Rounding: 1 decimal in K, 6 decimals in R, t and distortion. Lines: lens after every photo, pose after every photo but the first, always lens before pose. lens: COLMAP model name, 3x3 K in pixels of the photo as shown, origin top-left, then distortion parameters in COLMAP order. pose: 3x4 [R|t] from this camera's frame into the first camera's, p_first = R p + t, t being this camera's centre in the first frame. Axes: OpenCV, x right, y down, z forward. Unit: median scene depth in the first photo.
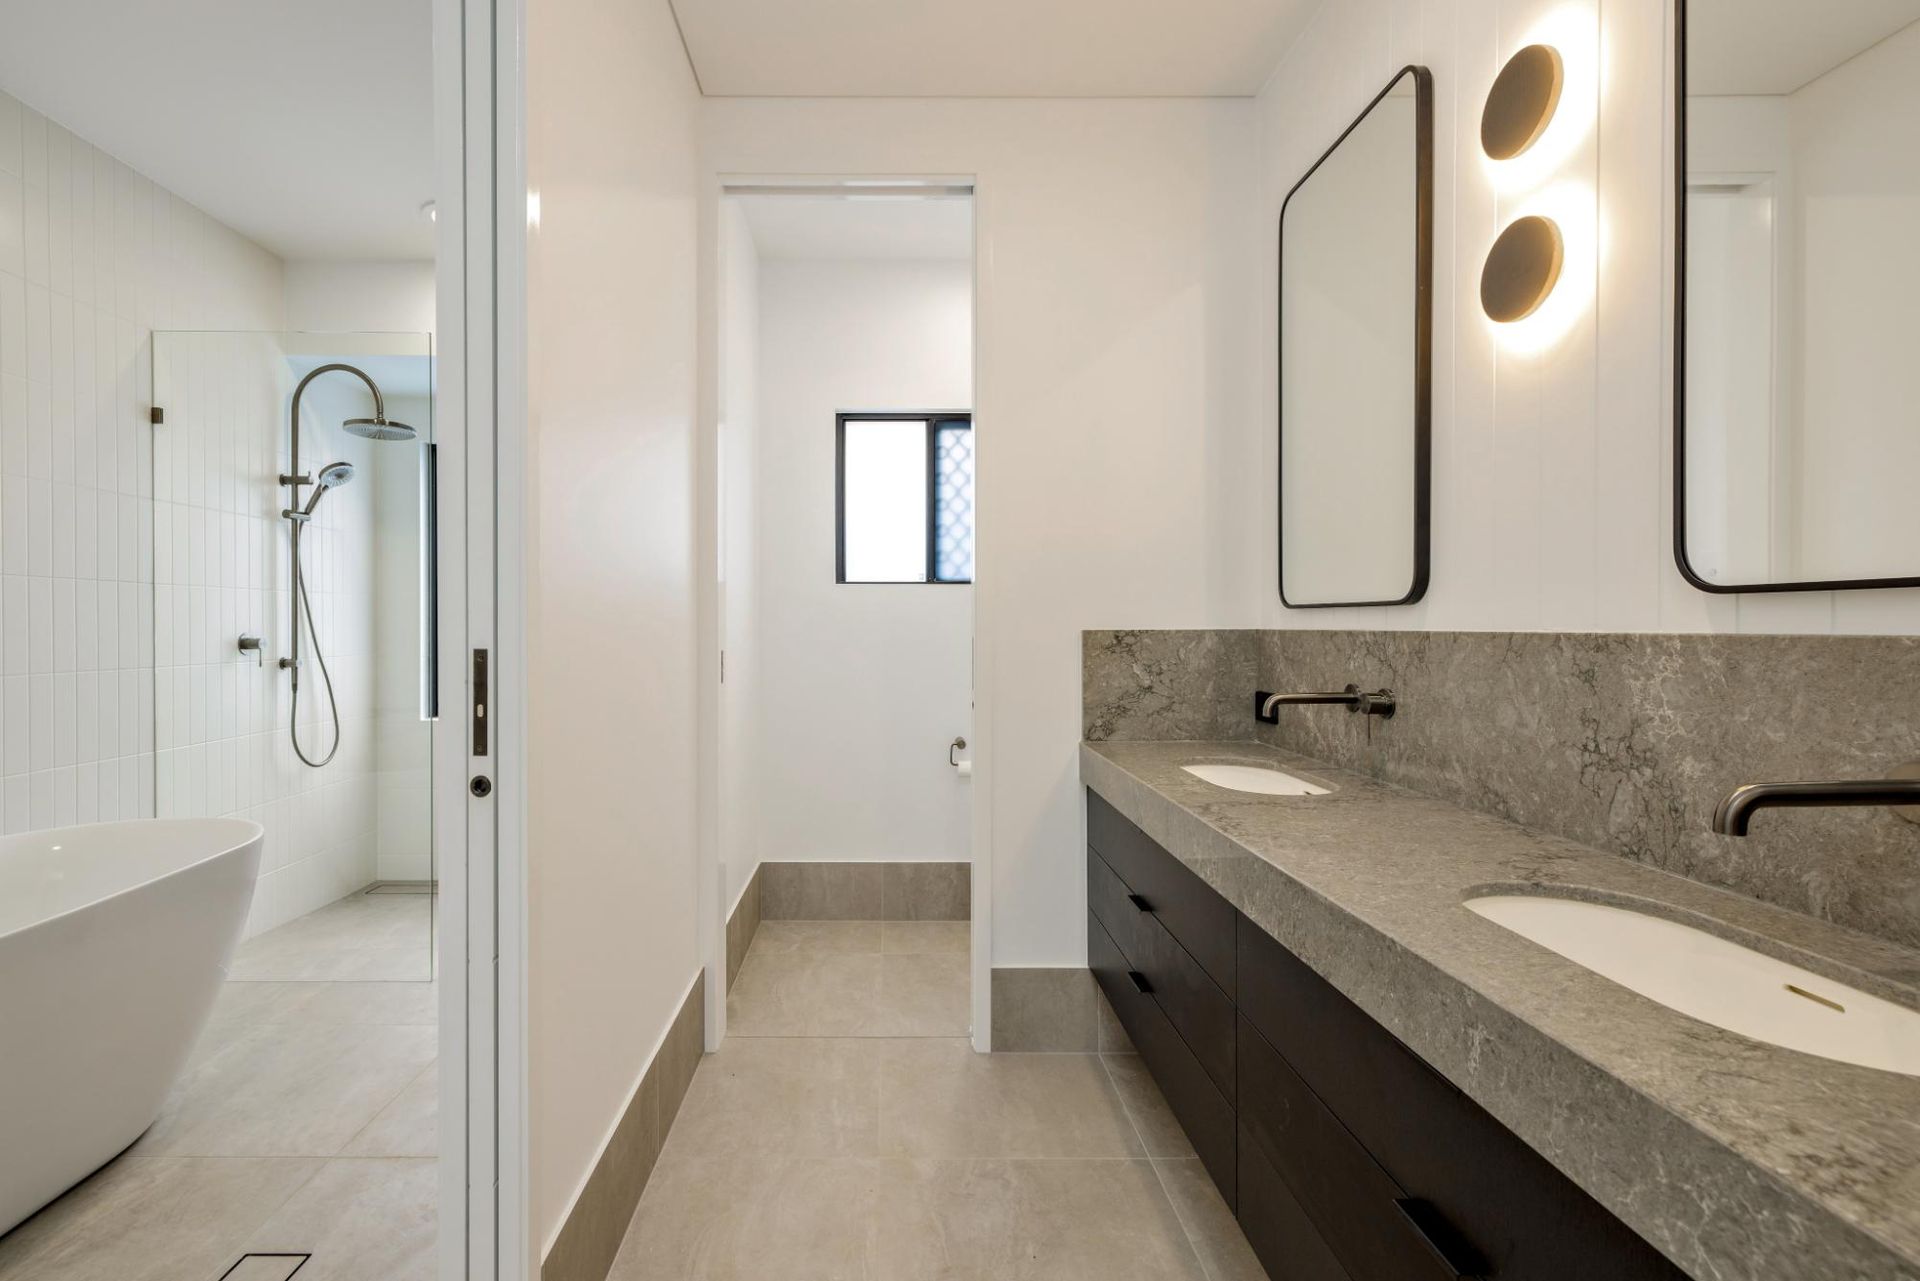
lens RADIAL K [[858.6, 0, 874.3], [0, 858.6, 624.6], [0, 0, 1]] dist [0.007496, 0.000473]
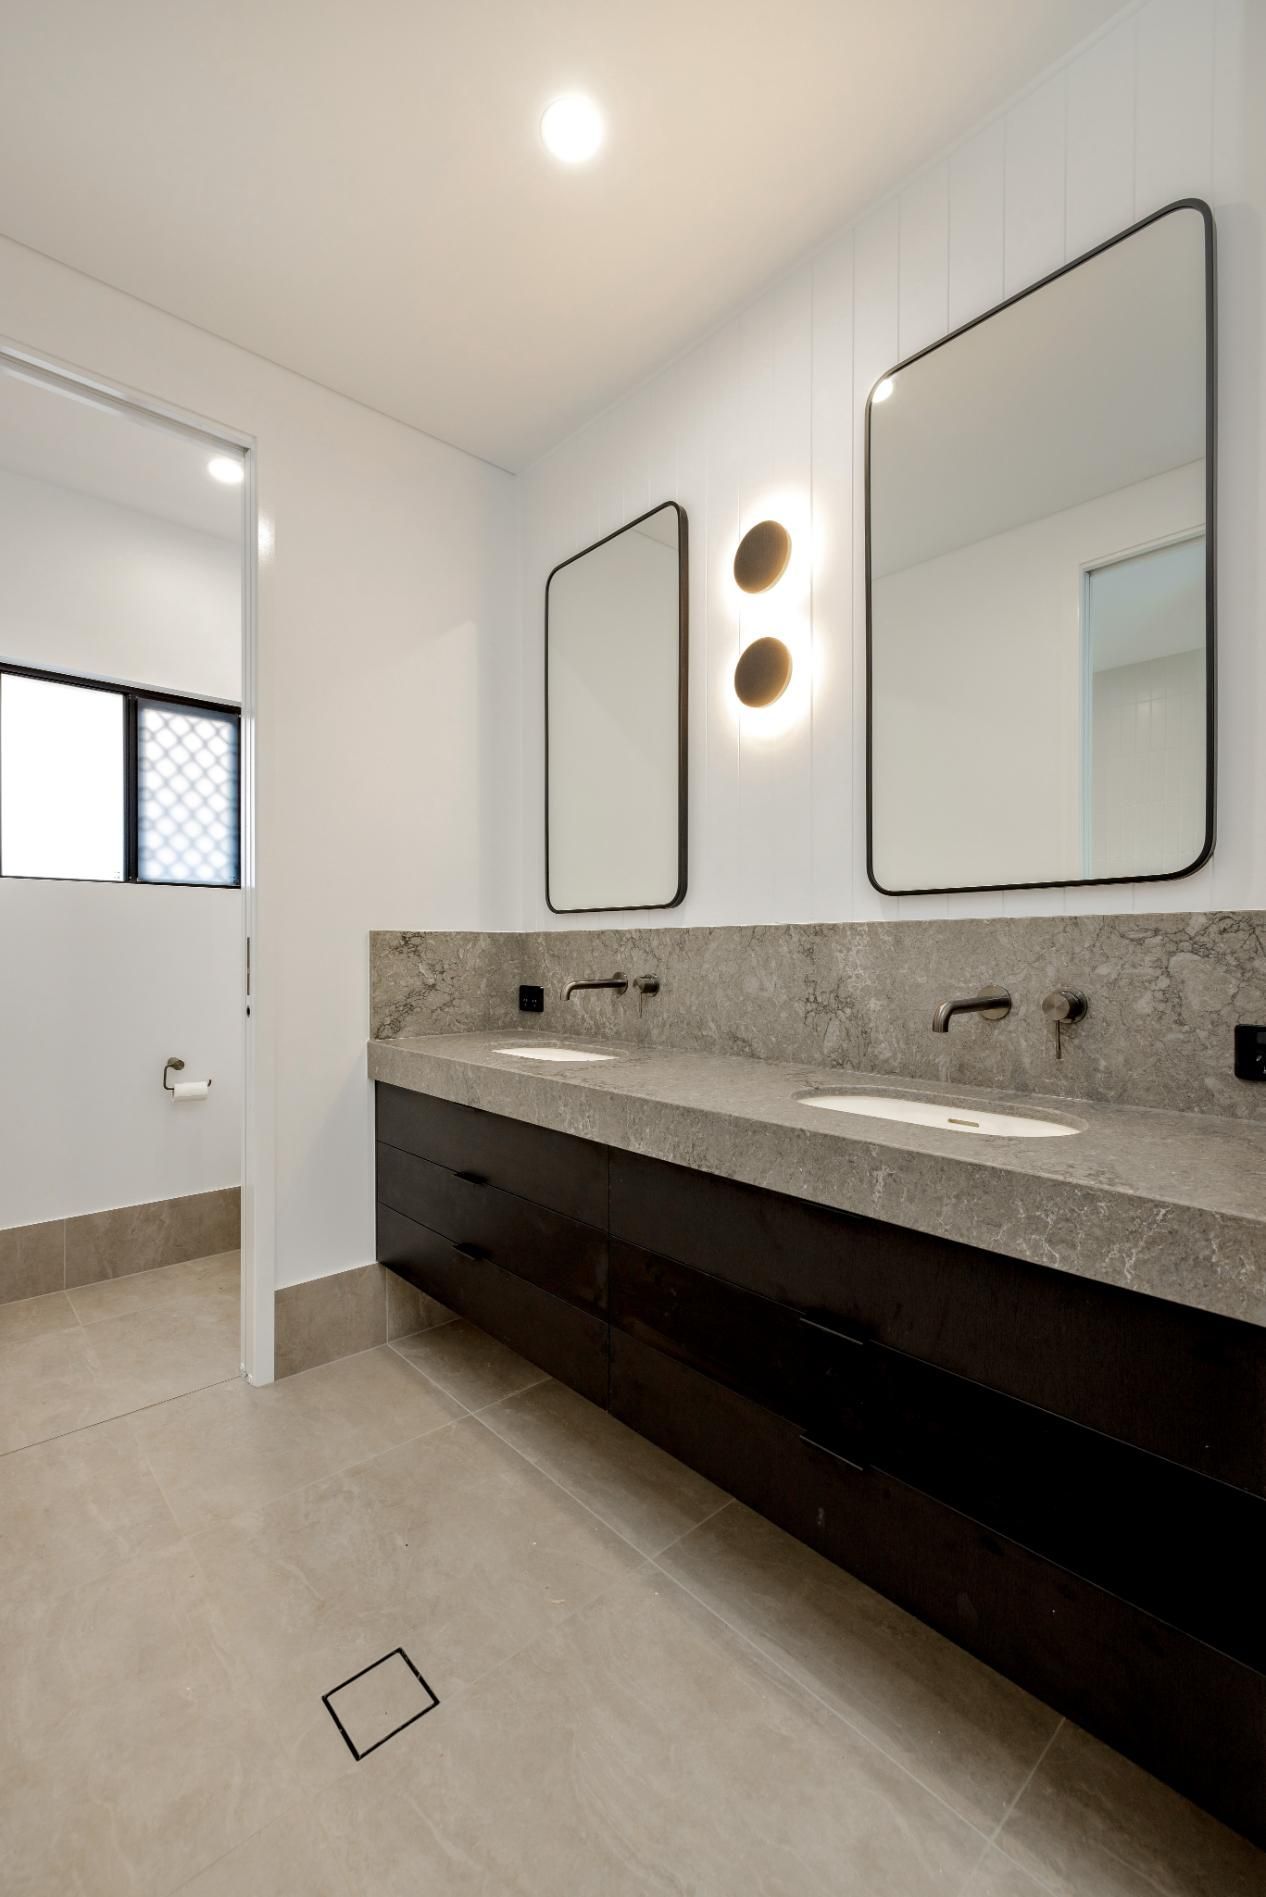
lens RADIAL K [[817.5, 0, 631.8], [0, 817.5, 943.6], [0, 0, 1]] dist [0.010853, 0.000432]
pose [[0.739098, 0.008920, 0.673539, -0.258717], [-0.003264, 0.999948, -0.009661, 0.042230], [-0.673590, 0.004942, 0.739088, 0.110275]]
